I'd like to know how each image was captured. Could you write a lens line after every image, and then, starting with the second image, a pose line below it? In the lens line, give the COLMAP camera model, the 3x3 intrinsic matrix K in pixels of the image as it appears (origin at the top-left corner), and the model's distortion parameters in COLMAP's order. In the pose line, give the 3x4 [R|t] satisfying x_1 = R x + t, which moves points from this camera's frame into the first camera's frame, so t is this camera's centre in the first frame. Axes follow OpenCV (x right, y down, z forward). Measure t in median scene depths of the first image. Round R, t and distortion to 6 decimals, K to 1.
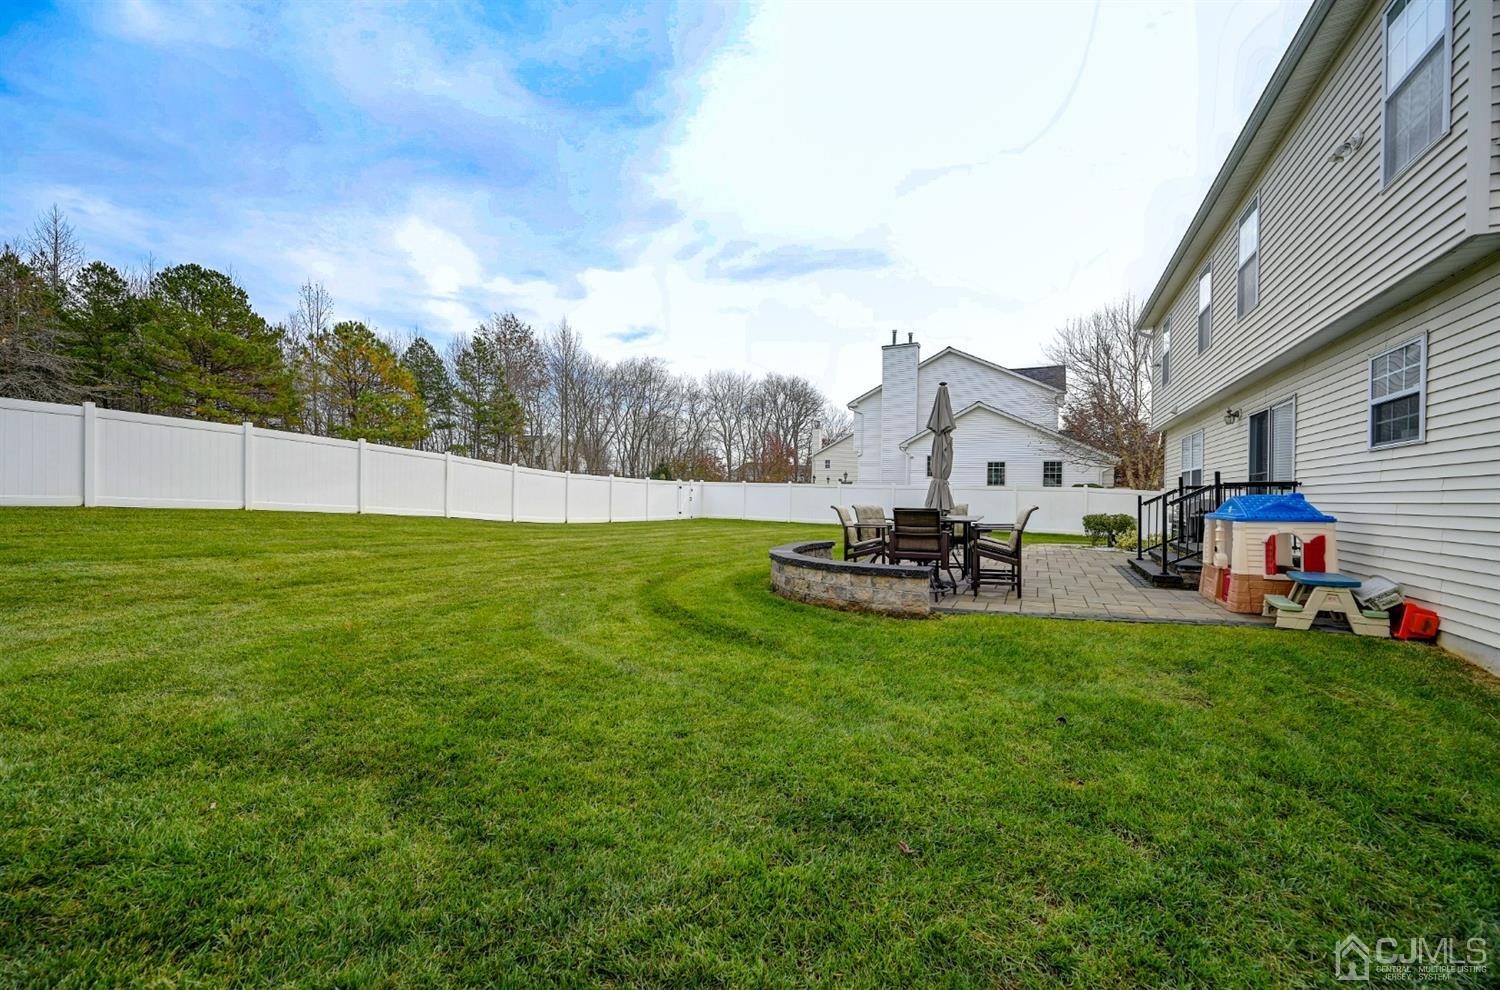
lens RADIAL K [[604.3, 0, 750.0], [0, 604.3, 495.0], [0, 0, 1]] dist [0.000315, -0.000113]
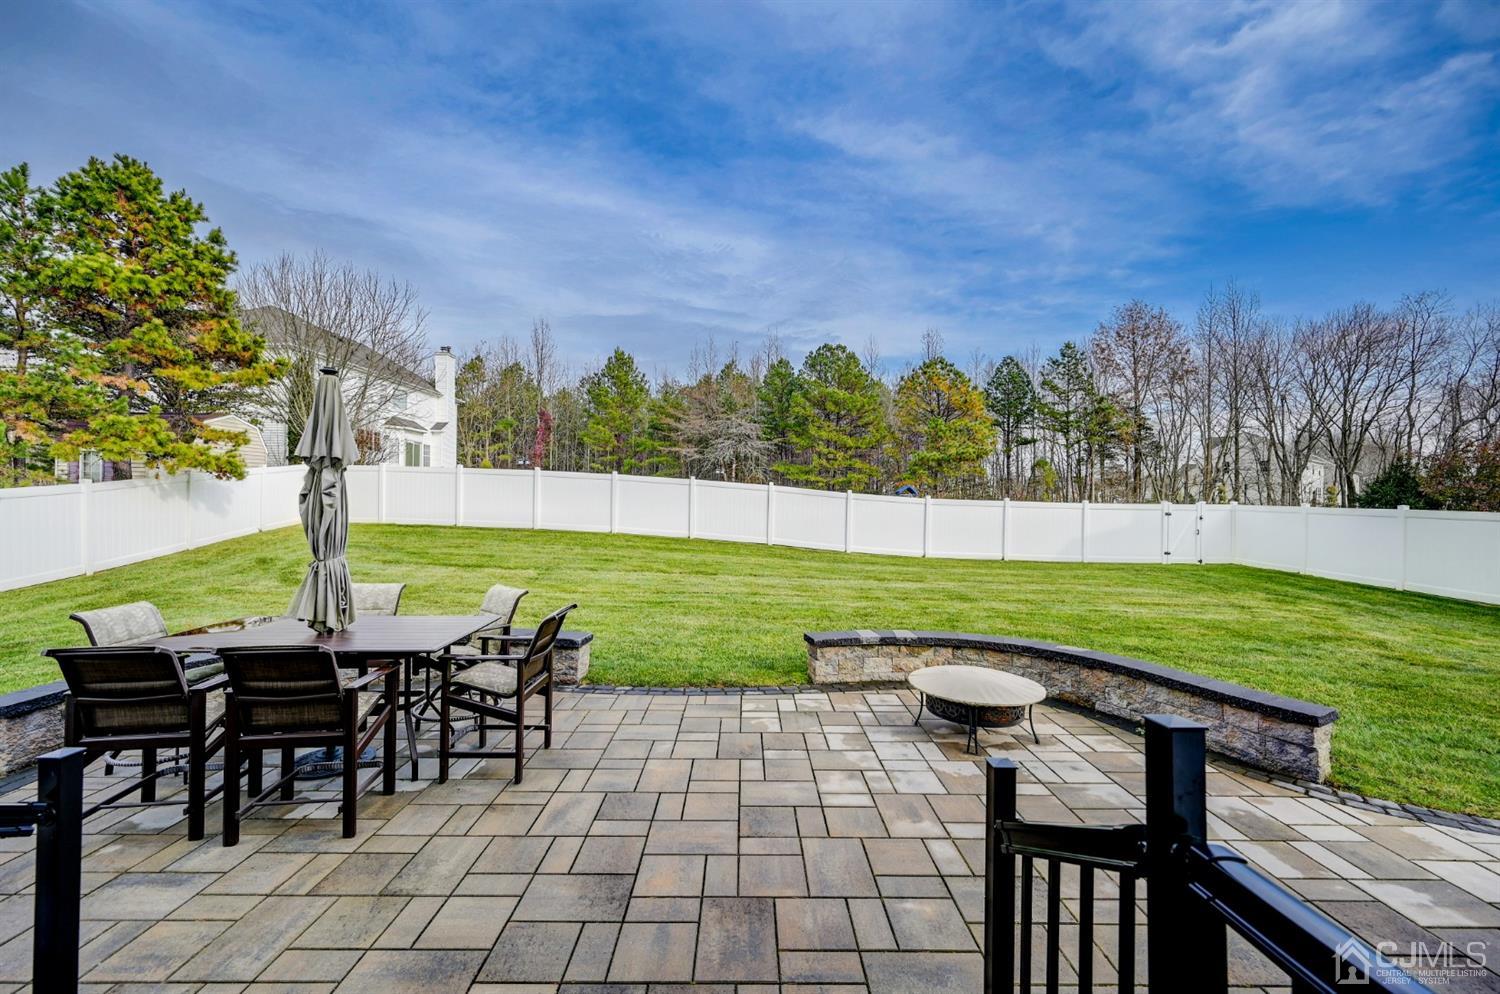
lens RADIAL K [[594.0, 0, 750.0], [0, 594.0, 497.0], [0, 0, 1]] dist [-0.001523, -0.000065]
pose [[0.433365, -0.007403, -0.901188, 0.230976], [-0.005978, 0.999921, -0.011089, -0.018265], [0.901199, 0.010193, 0.433286, 0.277924]]
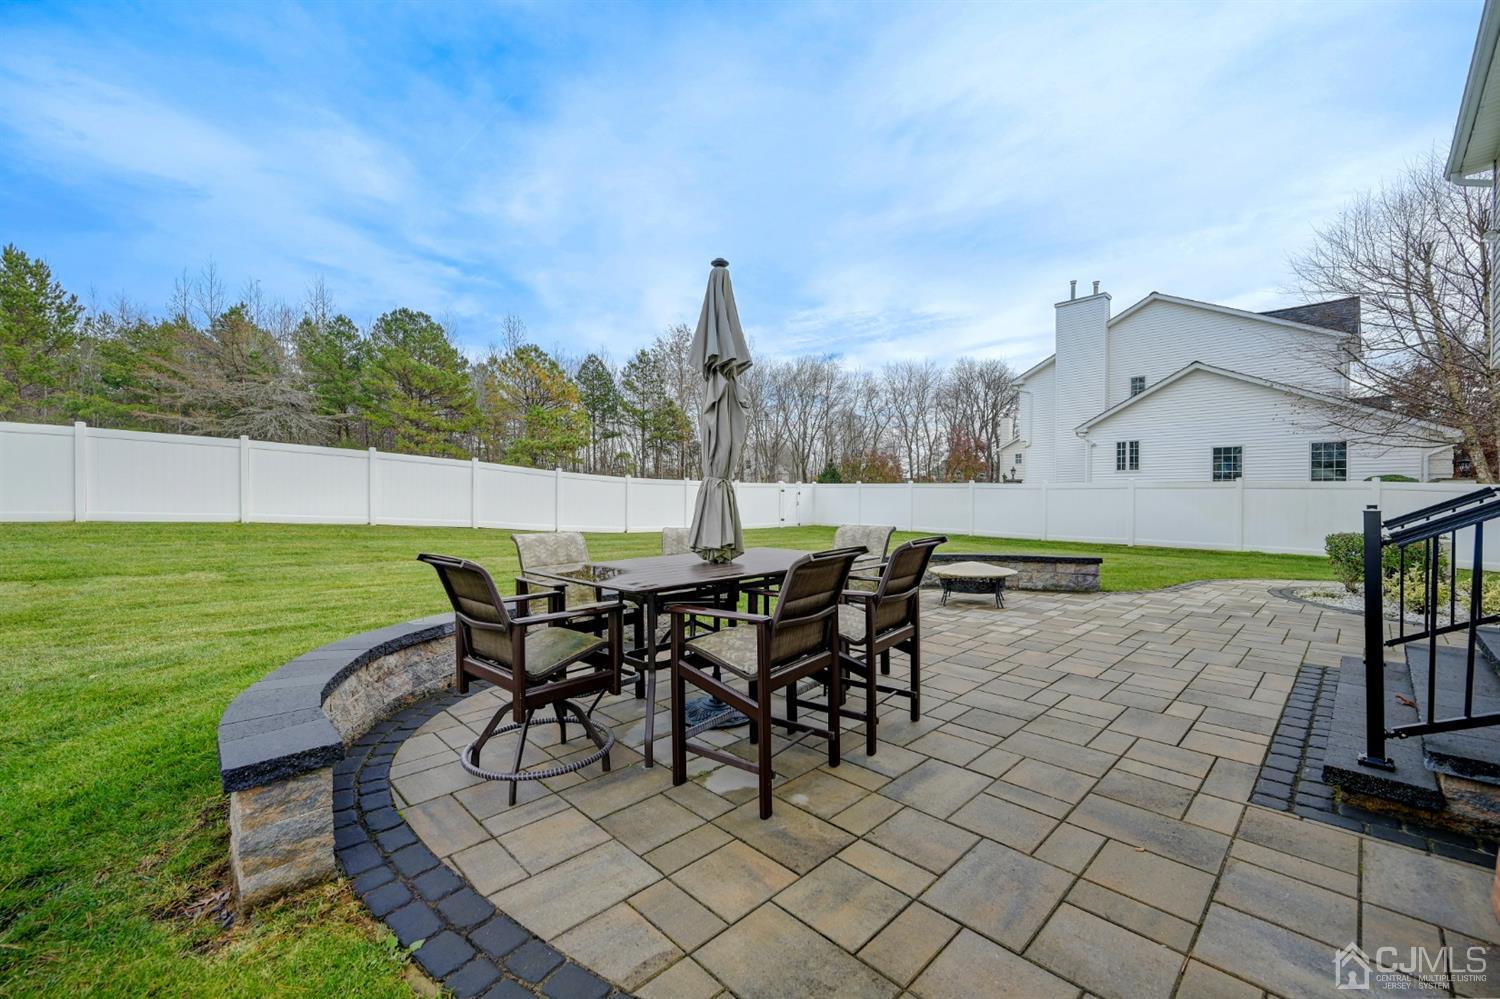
lens RADIAL K [[595.8, 0, 745.5], [0, 595.8, 499.8], [0, 0, 1]] dist [-0.000392, 0.000027]
pose [[0.935060, -0.009726, -0.354357, 0.122482], [0.012027, 0.999918, 0.004291, -0.003094], [0.354286, -0.008275, 0.935100, 0.150417]]
